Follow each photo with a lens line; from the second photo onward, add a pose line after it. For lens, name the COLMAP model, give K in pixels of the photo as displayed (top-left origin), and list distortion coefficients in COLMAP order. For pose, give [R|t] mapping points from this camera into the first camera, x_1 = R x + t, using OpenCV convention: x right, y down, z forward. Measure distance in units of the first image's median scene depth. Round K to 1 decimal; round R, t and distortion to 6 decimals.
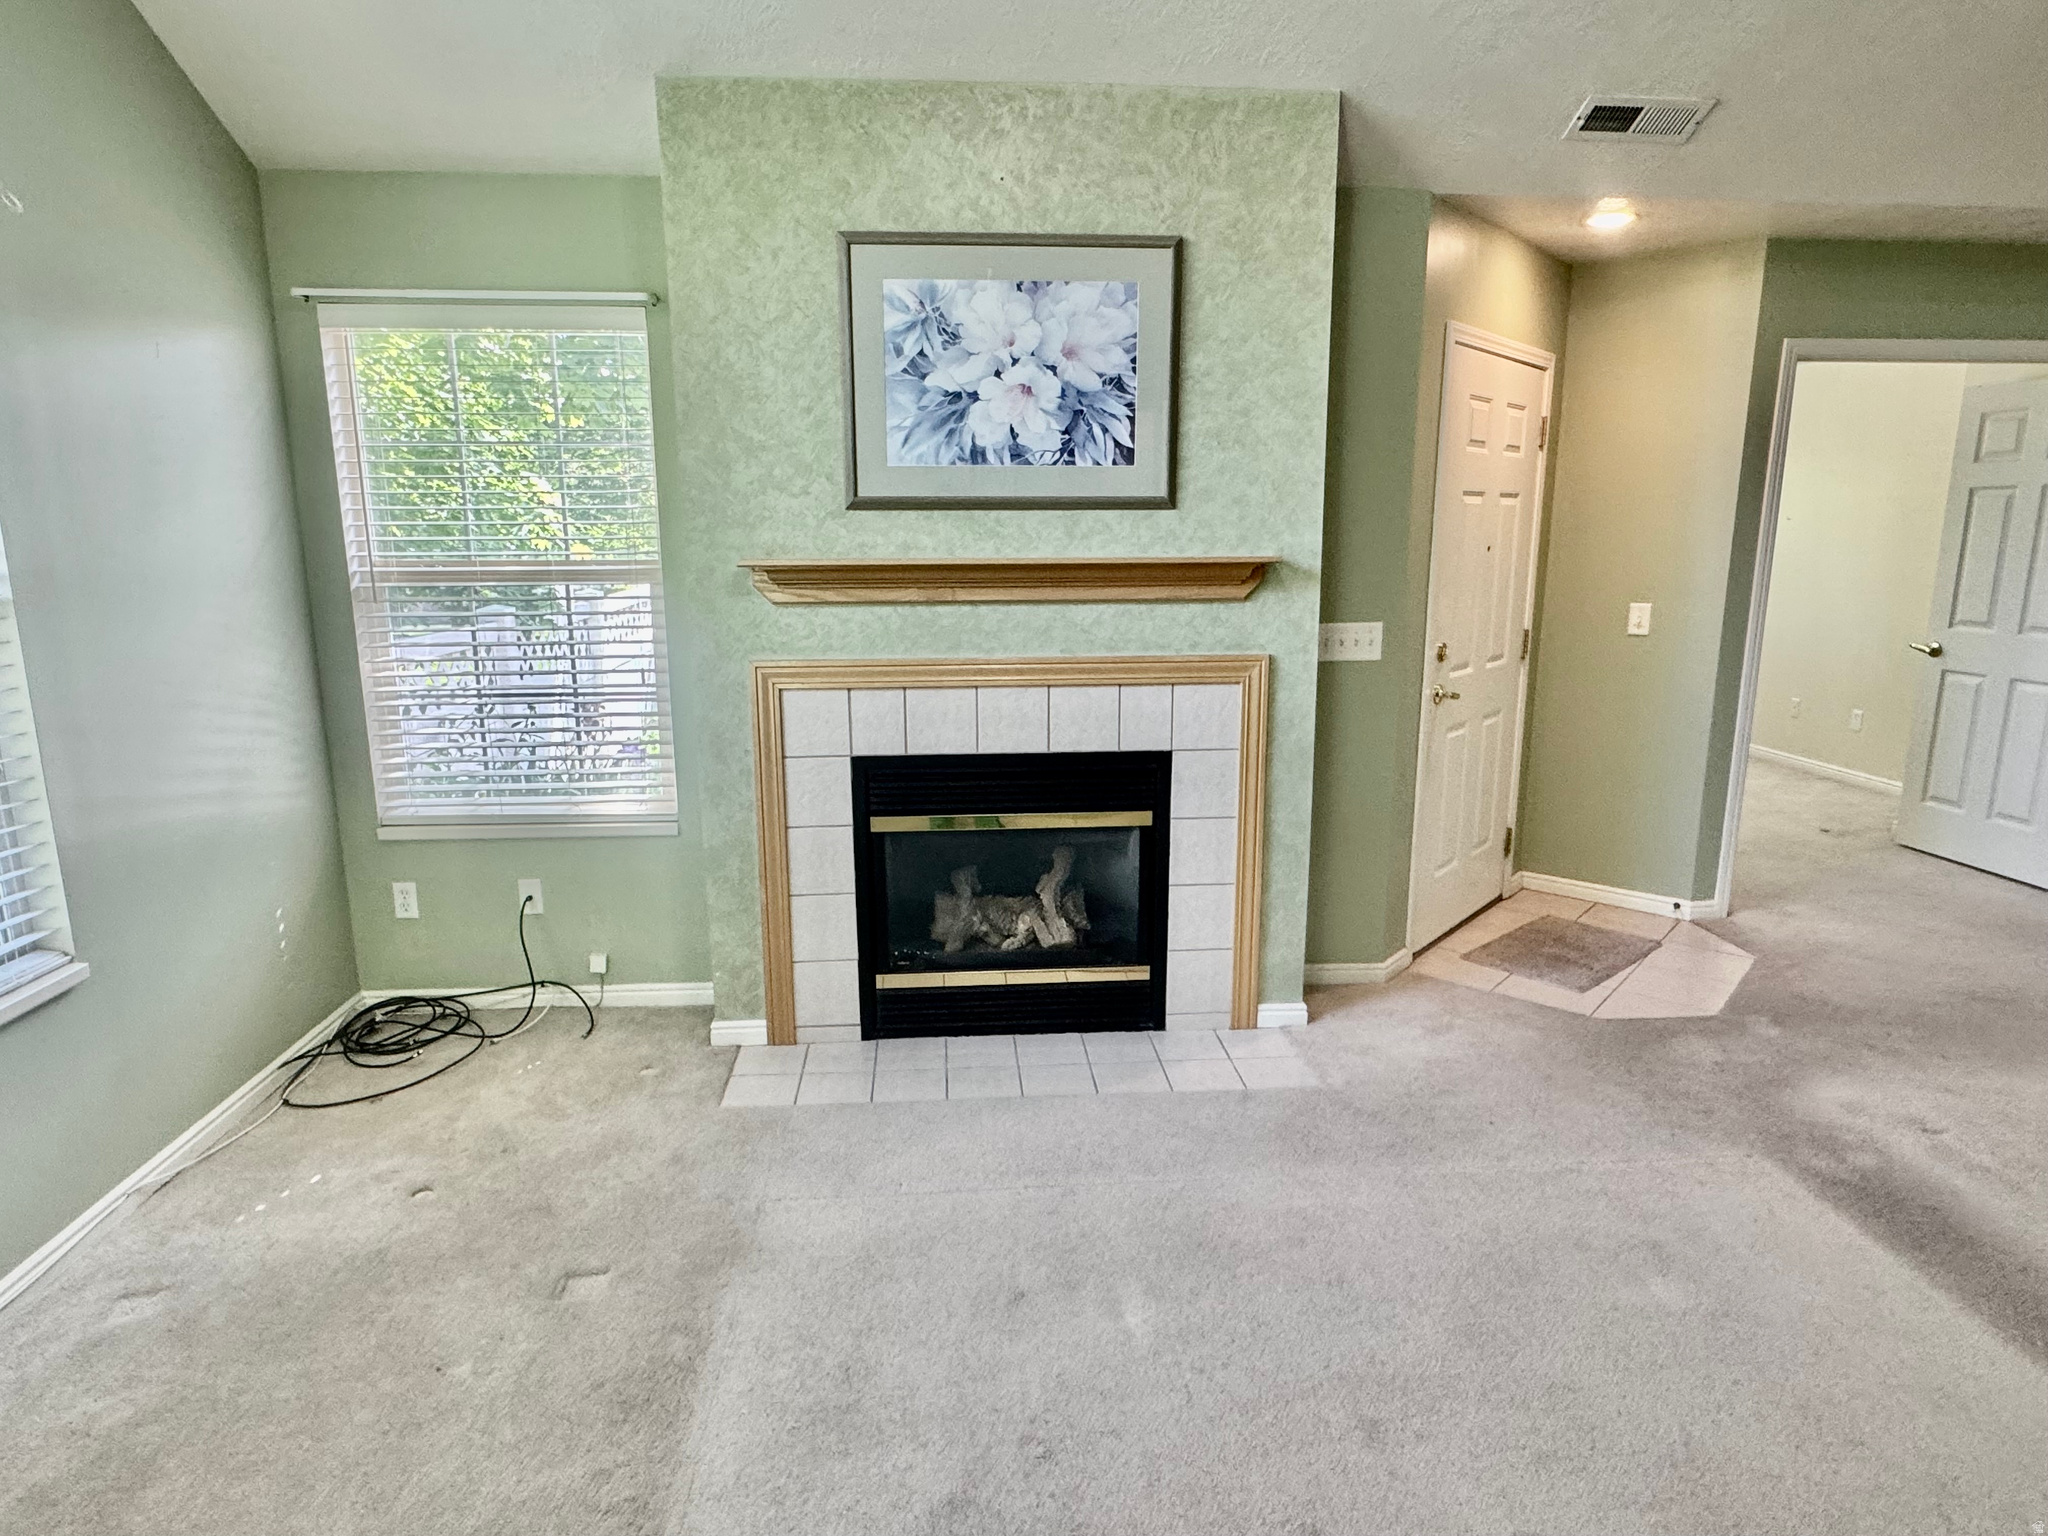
lens RADIAL K [[1180.4, 0, 1021.1], [0, 1180.4, 770.3], [0, 0, 1]] dist [-0.000135, 0.000578]
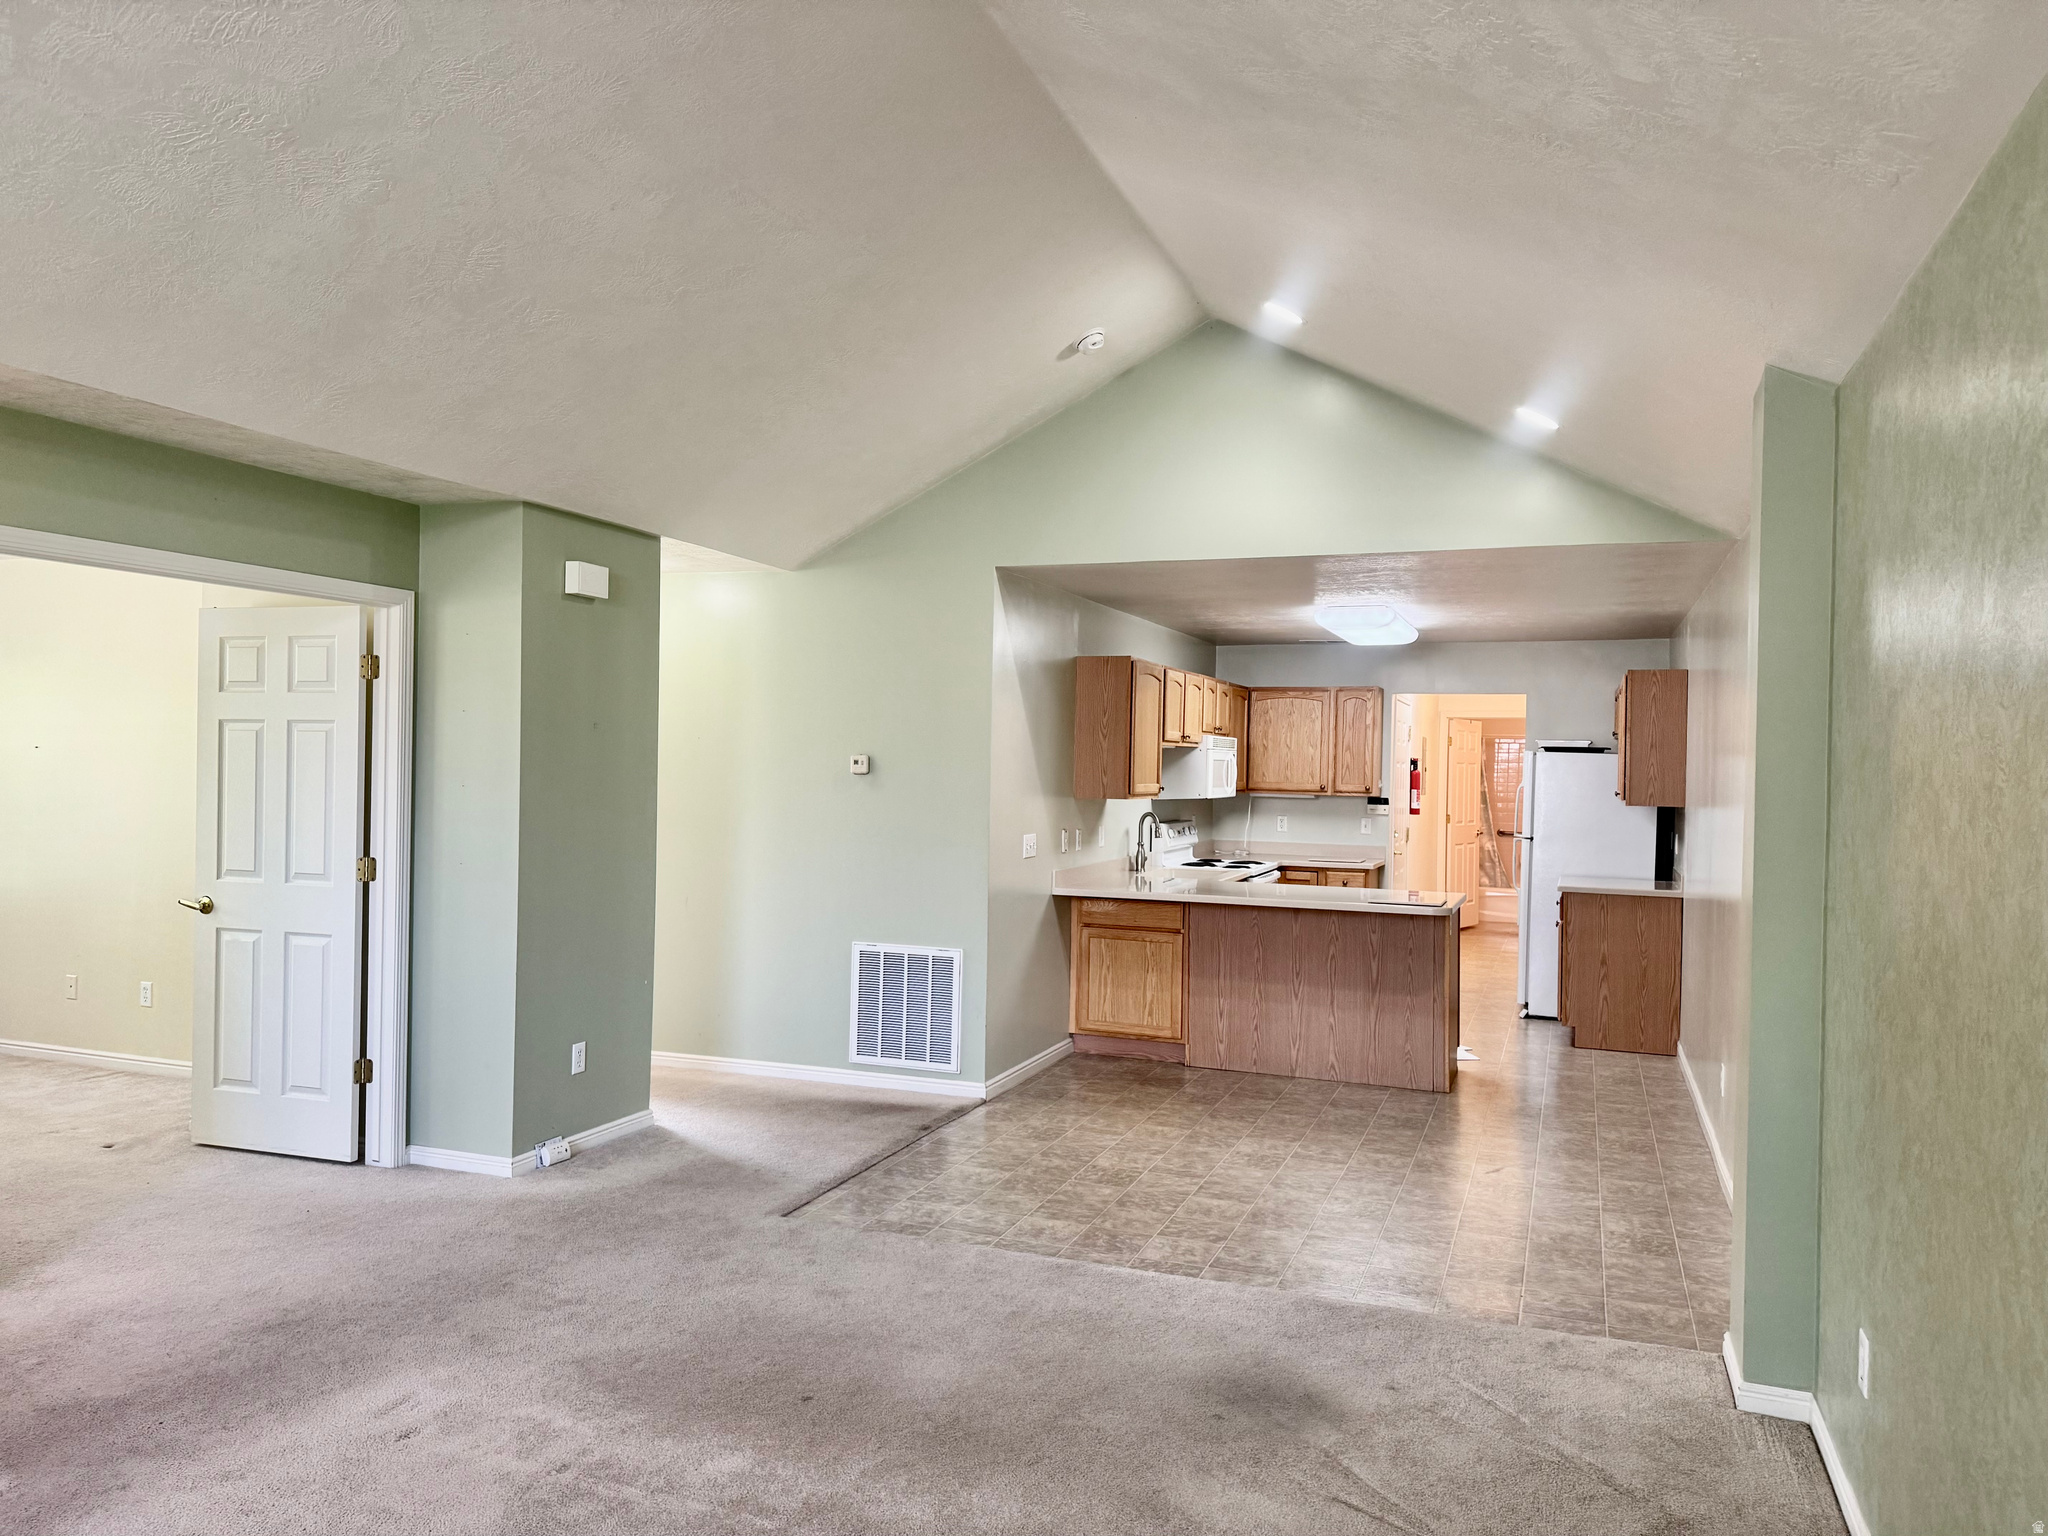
lens RADIAL K [[1429.1, 0, 1040.5], [0, 1429.1, 763.0], [0, 0, 1]] dist [0.162482, -0.256749]
pose [[0.416784, 0.012425, 0.908921, 0.093538], [0.166377, 0.981972, -0.089715, -0.012167], [-0.893650, 0.188615, 0.407203, 0.026786]]
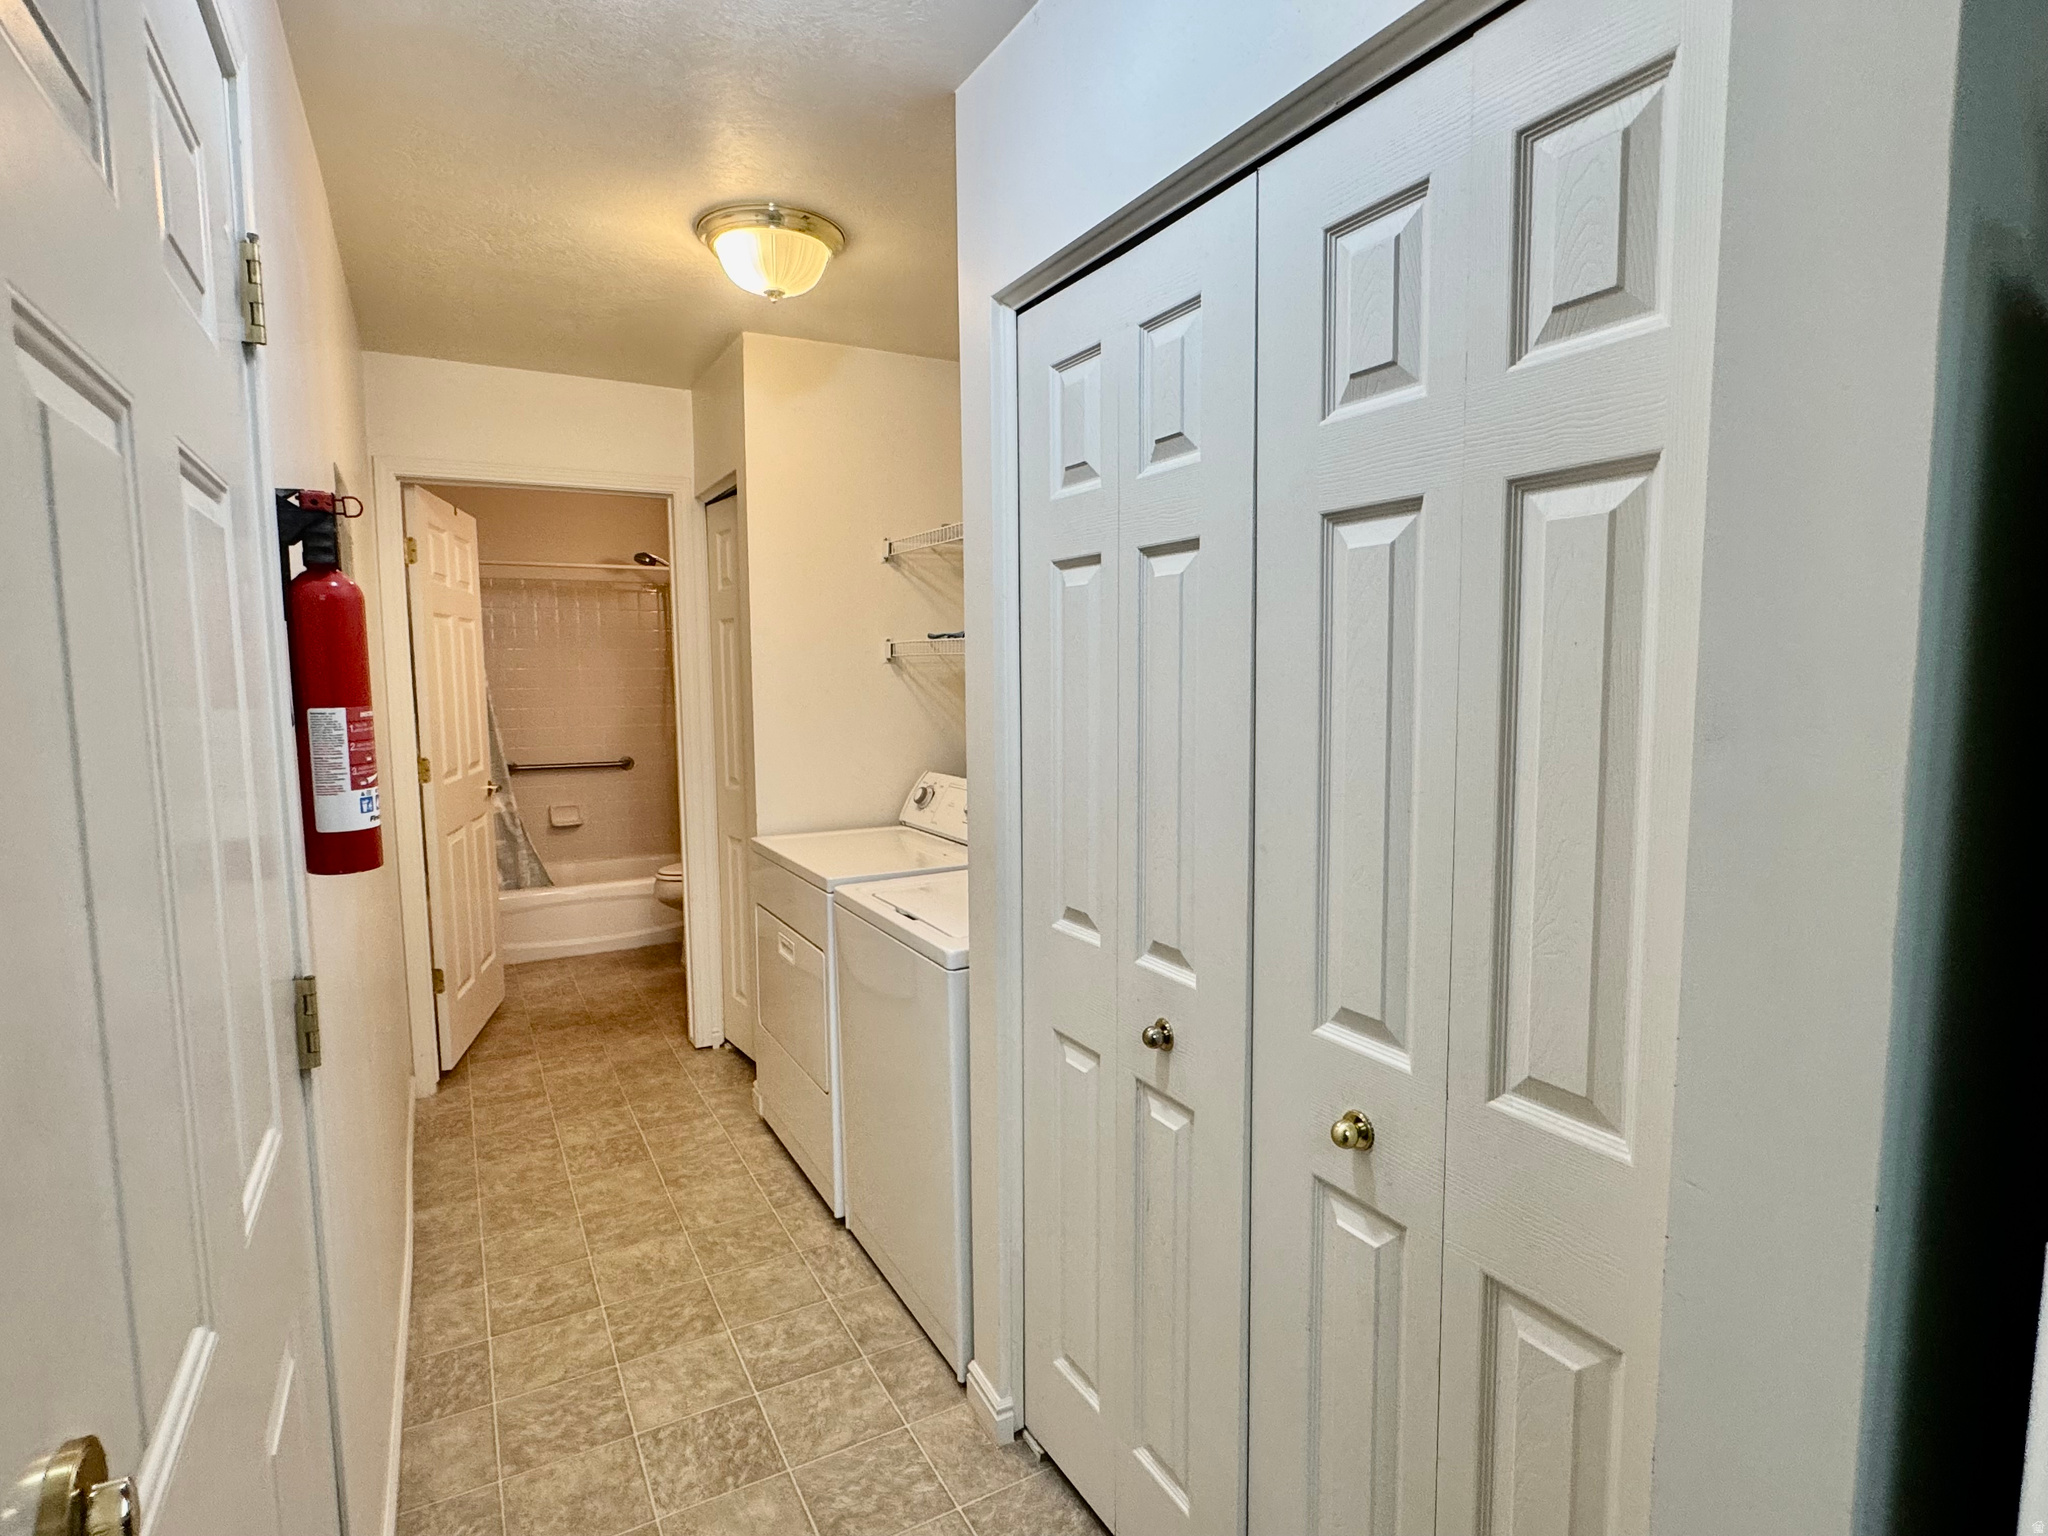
lens RADIAL K [[1043.0, 0, 1023.1], [0, 1043.0, 764.6], [0, 0, 1]] dist [-0.003454, 0.001411]
pose [[-0.419279, -0.080982, 0.904238, 2.494813], [0.195553, 0.964577, 0.177060, -0.087359], [-0.886546, 0.251064, -0.388591, 0.455811]]
